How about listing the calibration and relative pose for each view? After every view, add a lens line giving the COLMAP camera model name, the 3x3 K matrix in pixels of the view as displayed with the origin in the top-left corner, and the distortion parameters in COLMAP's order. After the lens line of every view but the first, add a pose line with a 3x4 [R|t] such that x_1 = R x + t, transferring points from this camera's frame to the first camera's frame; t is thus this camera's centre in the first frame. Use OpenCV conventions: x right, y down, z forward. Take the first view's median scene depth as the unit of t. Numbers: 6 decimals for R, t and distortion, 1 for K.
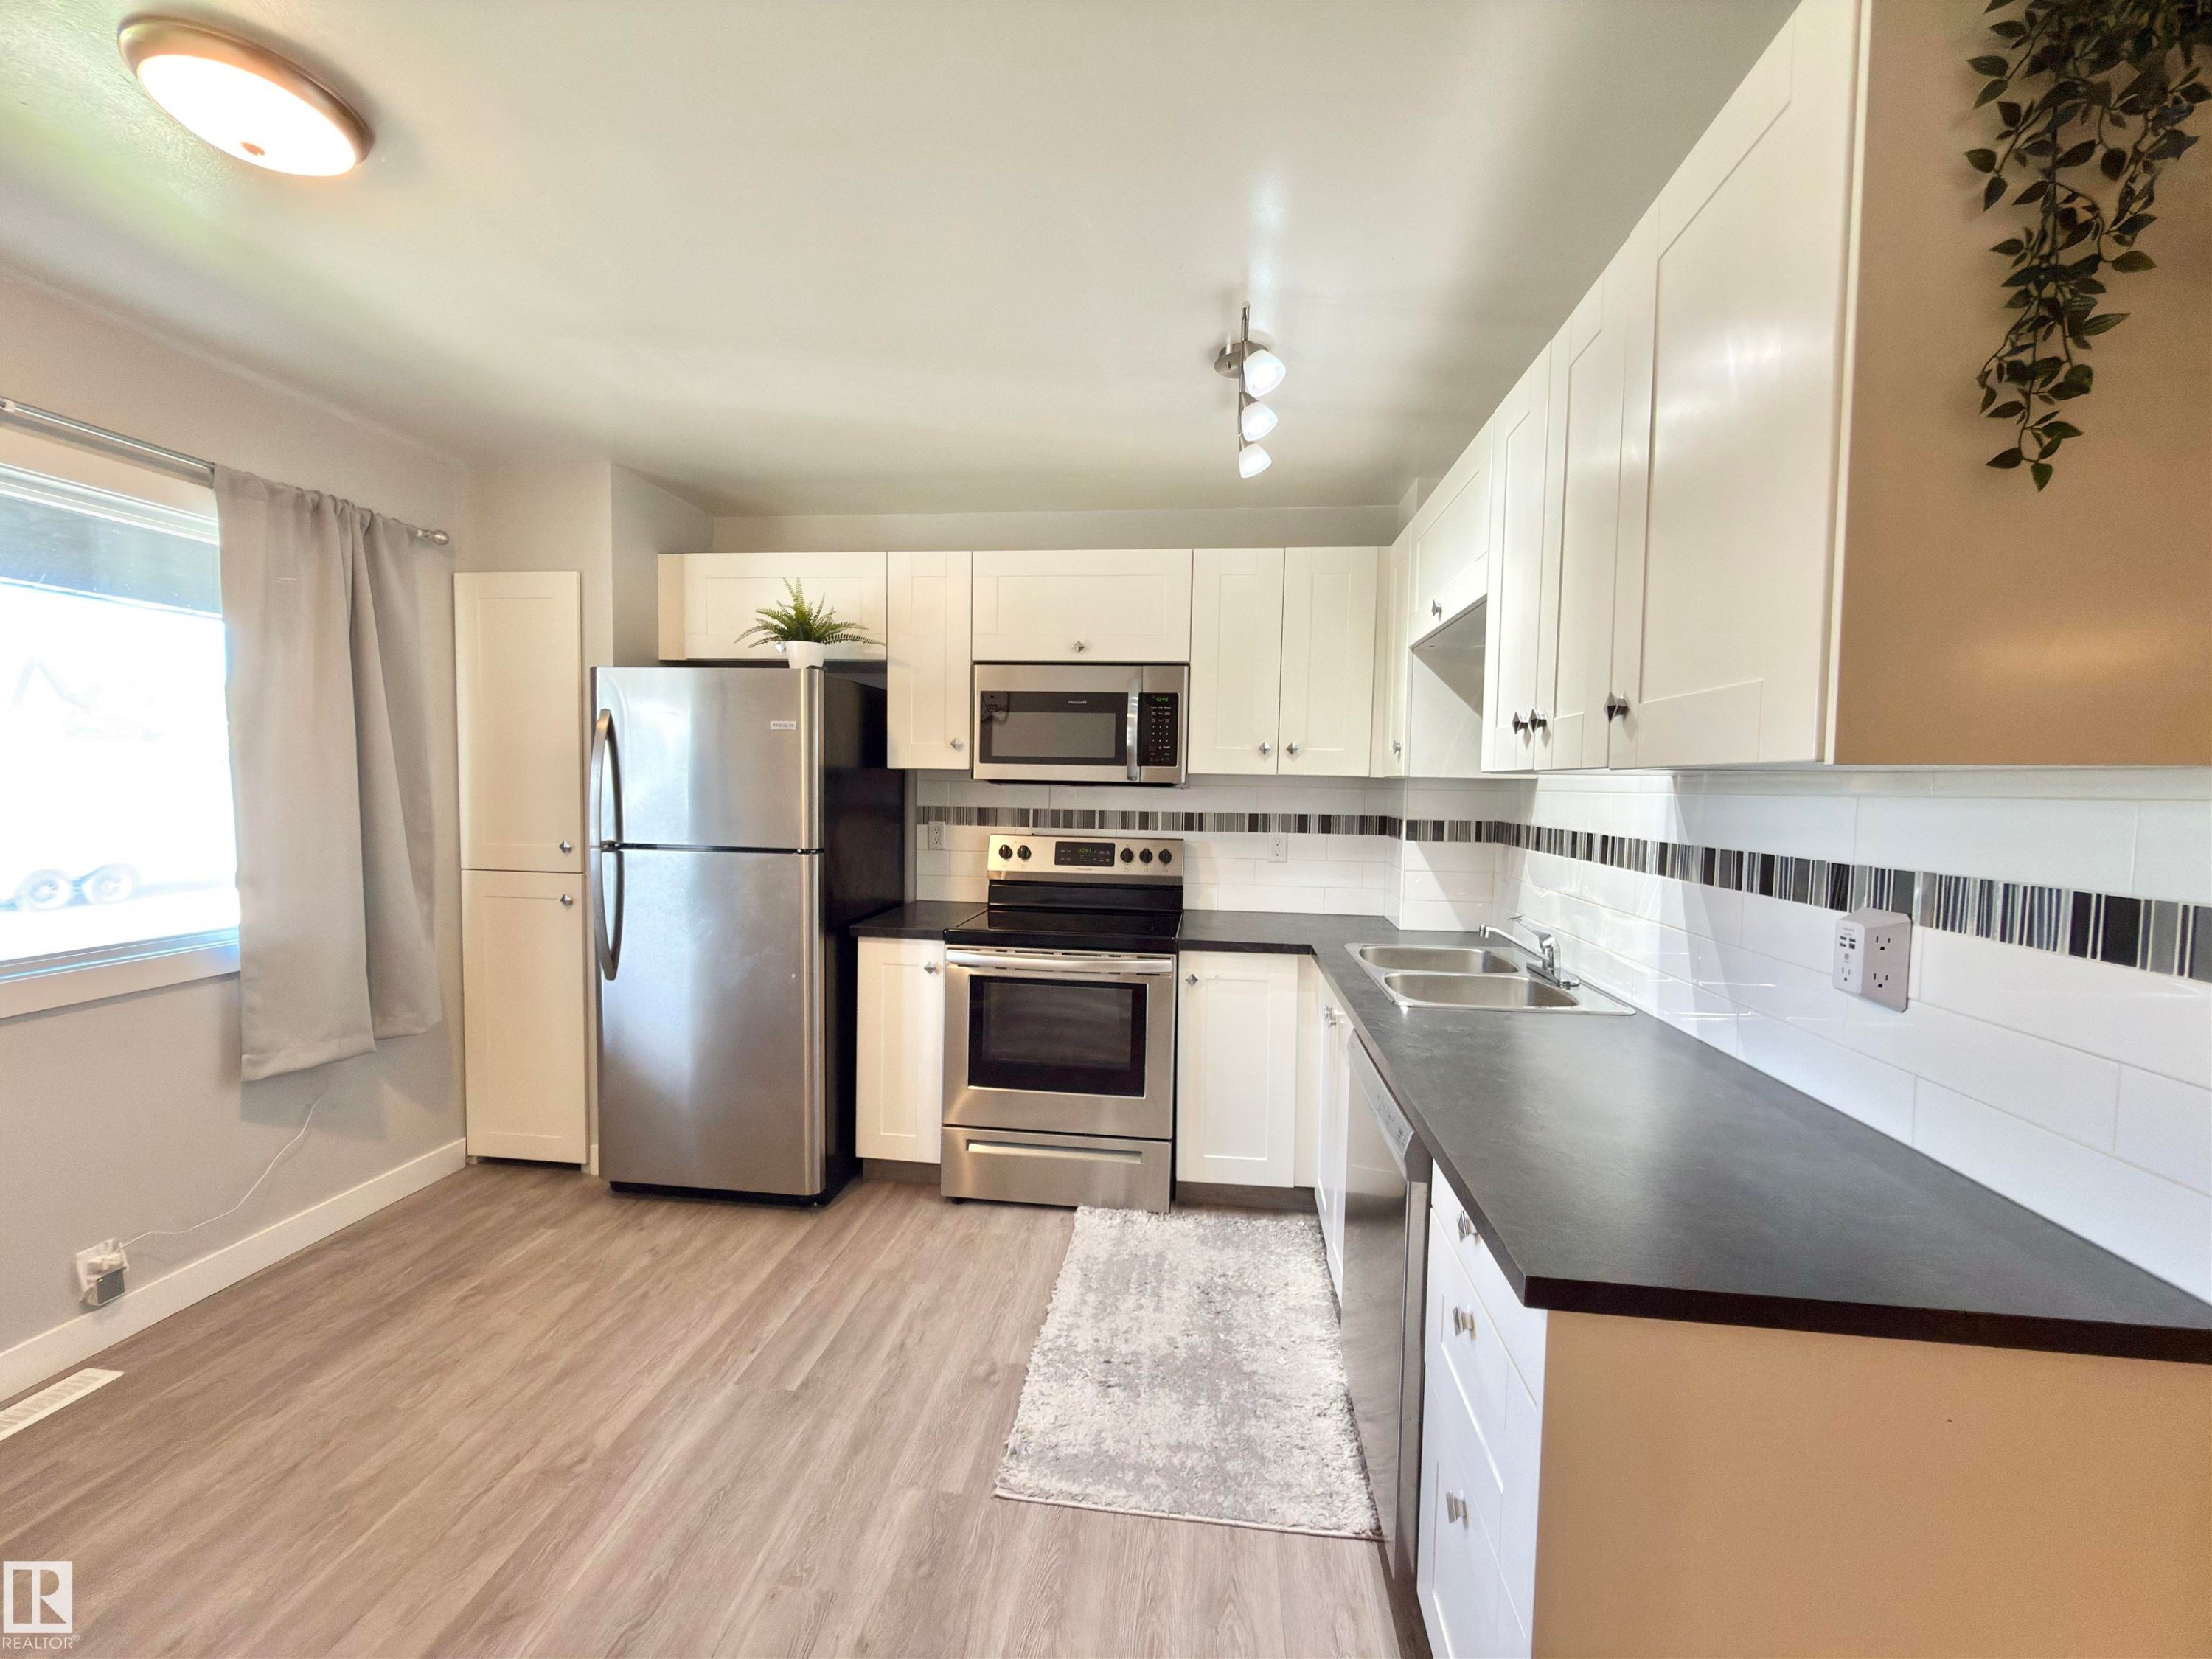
lens RADIAL K [[883.8, 0, 1106.7], [0, 883.8, 827.5], [0, 0, 1]] dist [0.001231, -0.000125]
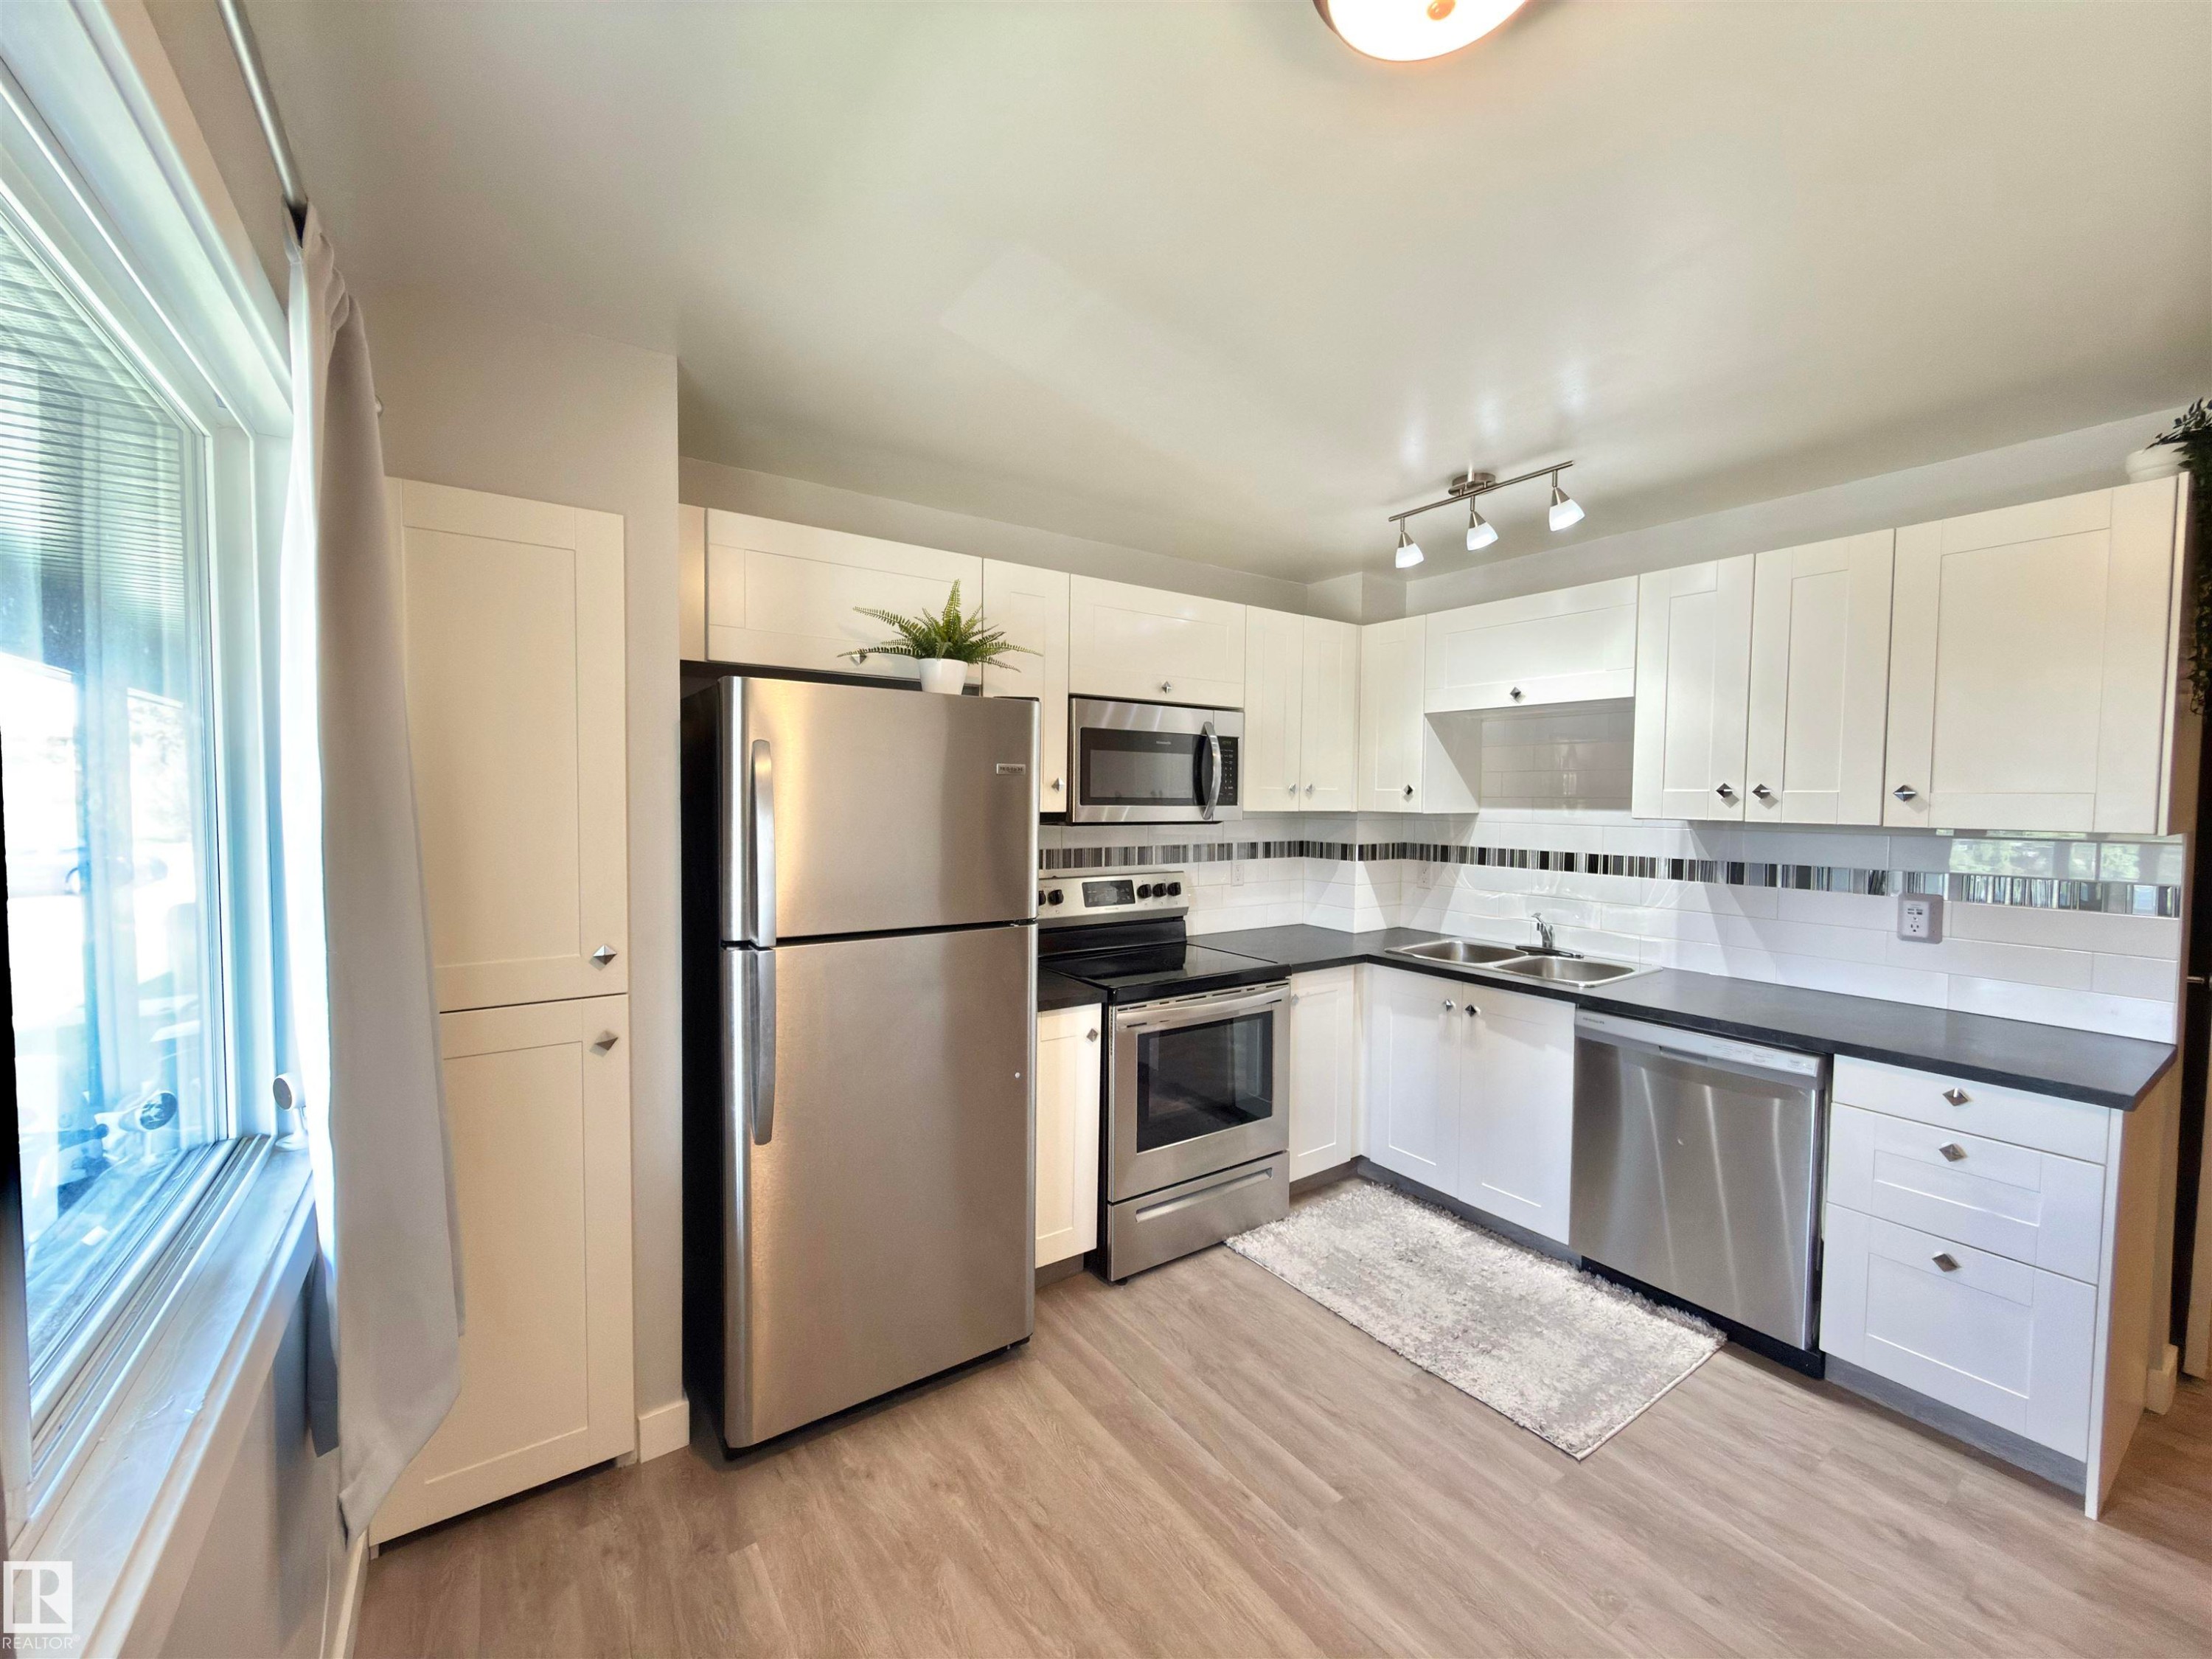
lens RADIAL K [[883.8, 0, 1111.0], [0, 883.8, 823.5], [0, 0, 1]] dist [0.001231, -0.000125]
pose [[0.749713, -0.033022, 0.660939, -0.894003], [0.037842, 0.999259, 0.007001, -0.072220], [-0.660681, 0.019763, 0.750407, 0.352781]]
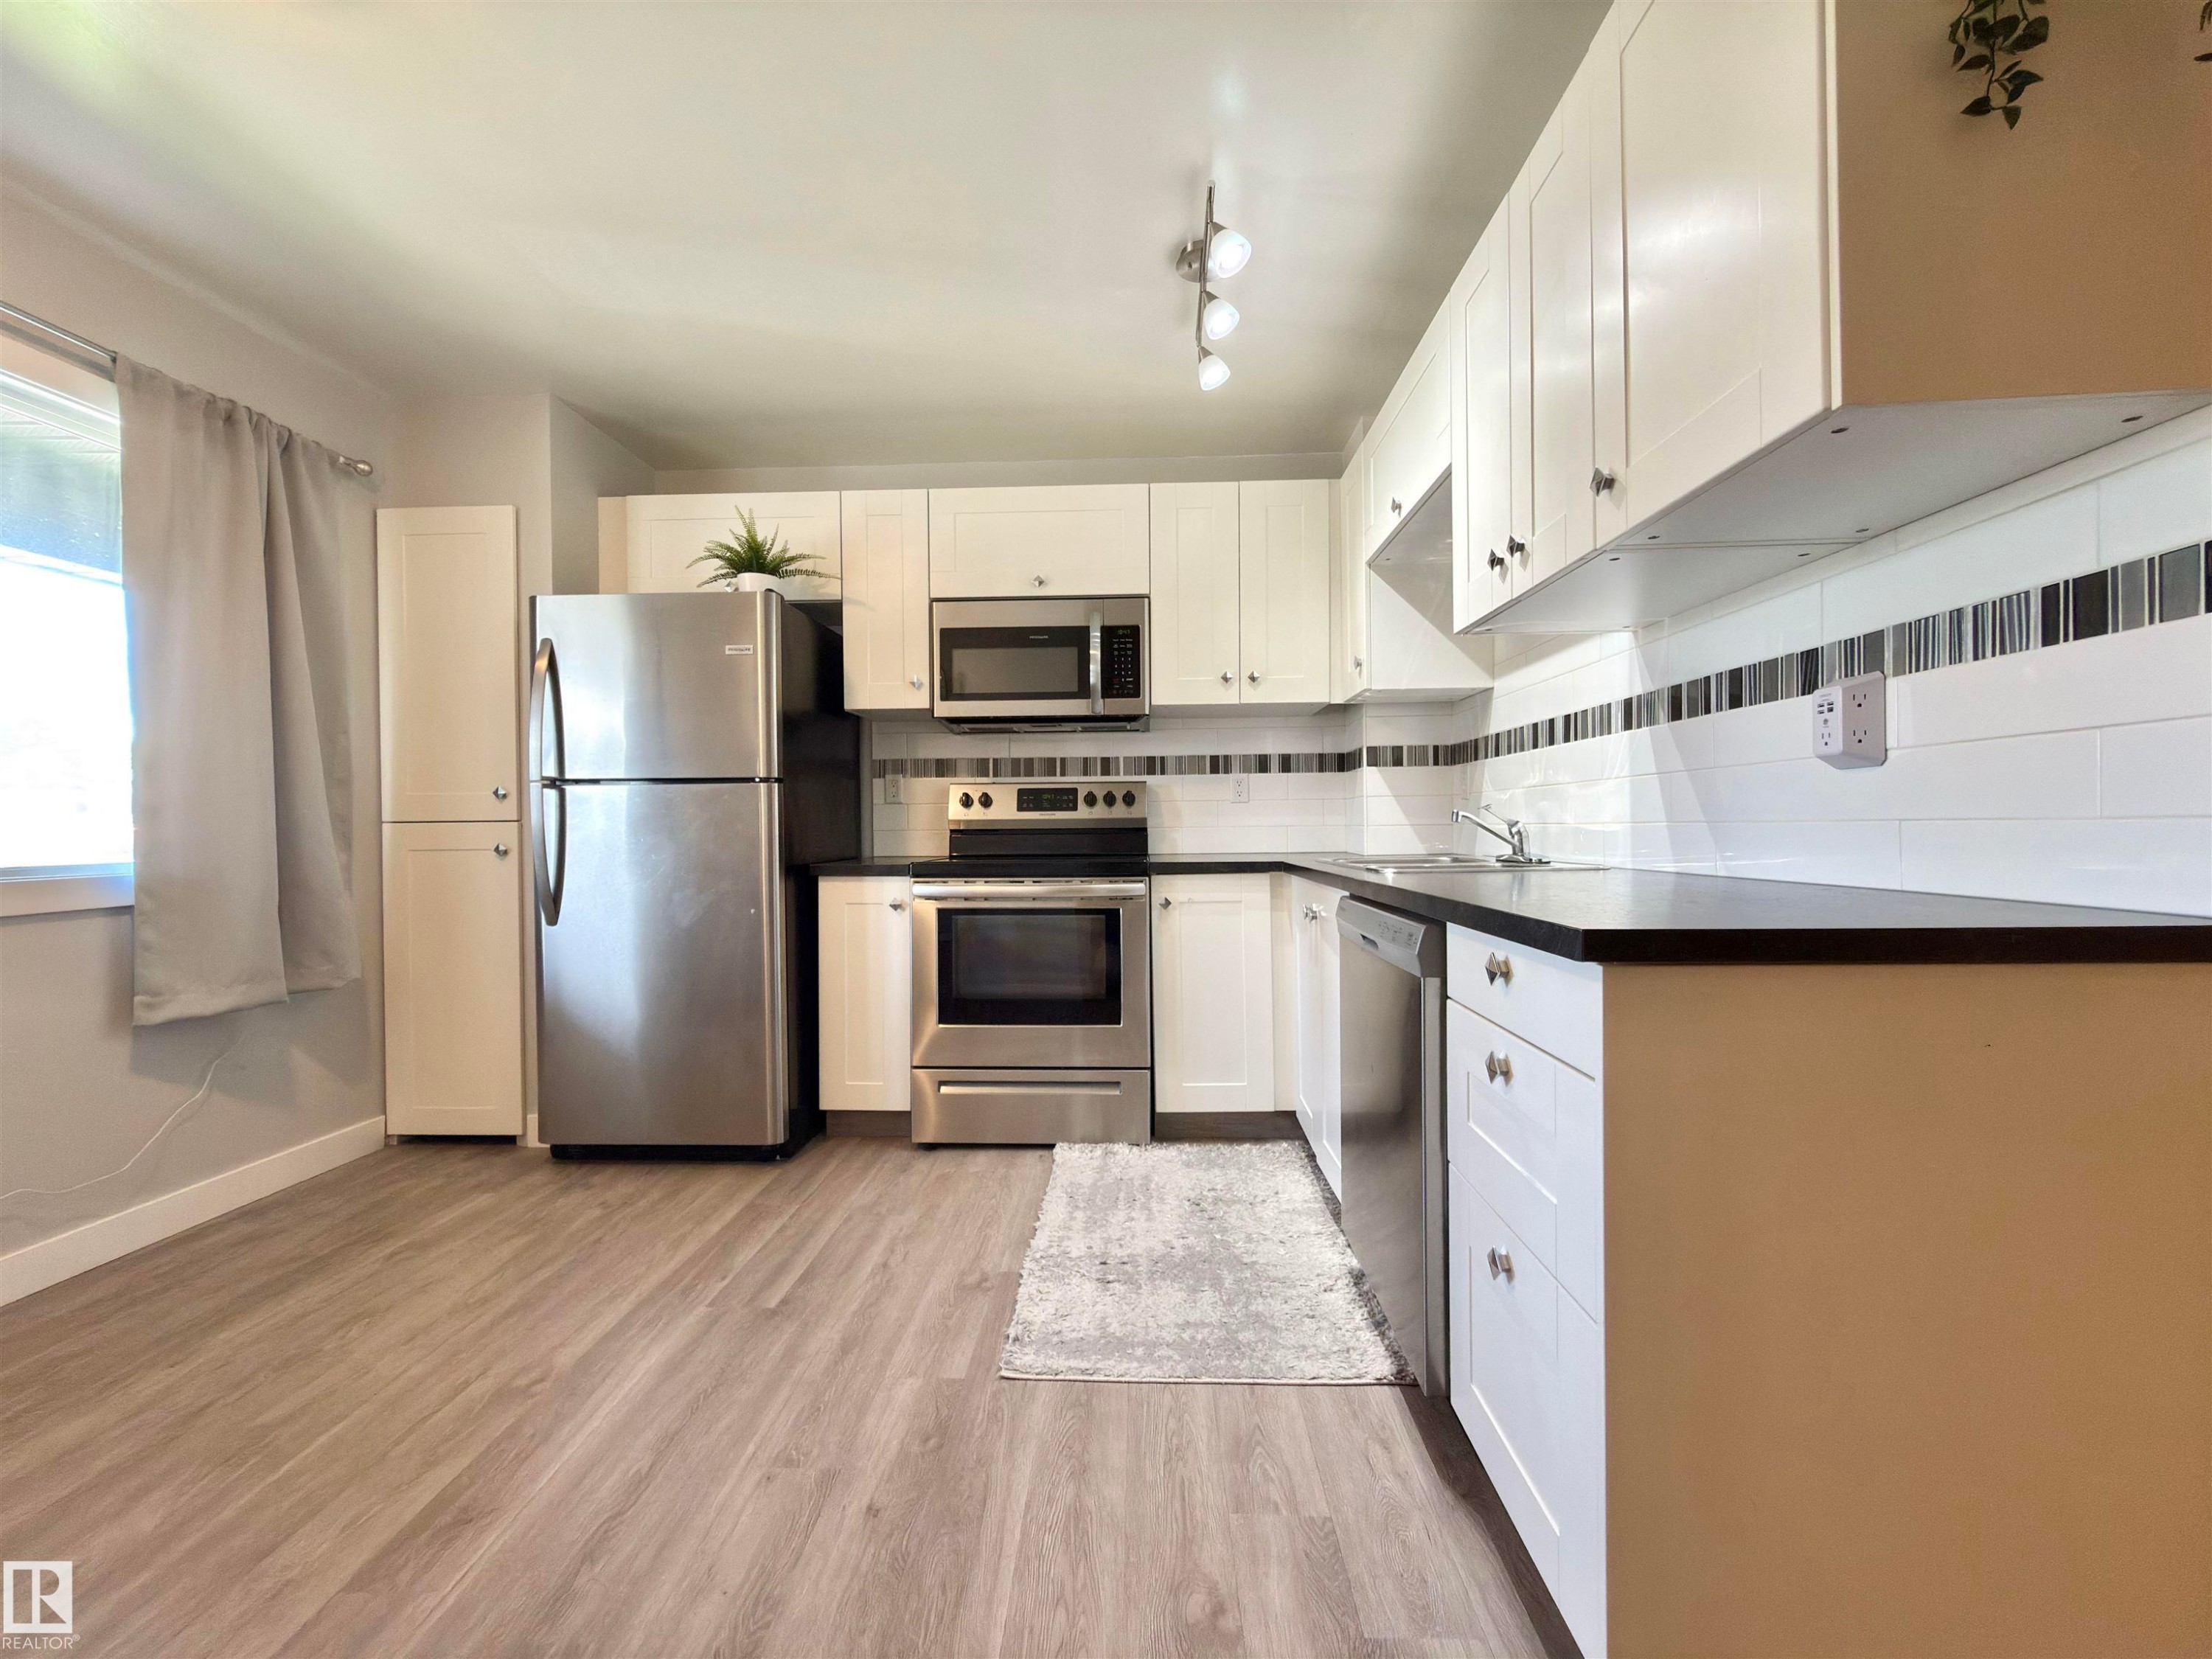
lens RADIAL K [[883.8, 0, 1107.4], [0, 883.8, 826.8], [0, 0, 1]] dist [0.001231, -0.000125]
pose [[0.996701, -0.028297, 0.076075, -0.045810], [0.032001, 0.998339, -0.047918, 0.147243], [-0.074592, 0.050195, 0.995950, 0.014944]]
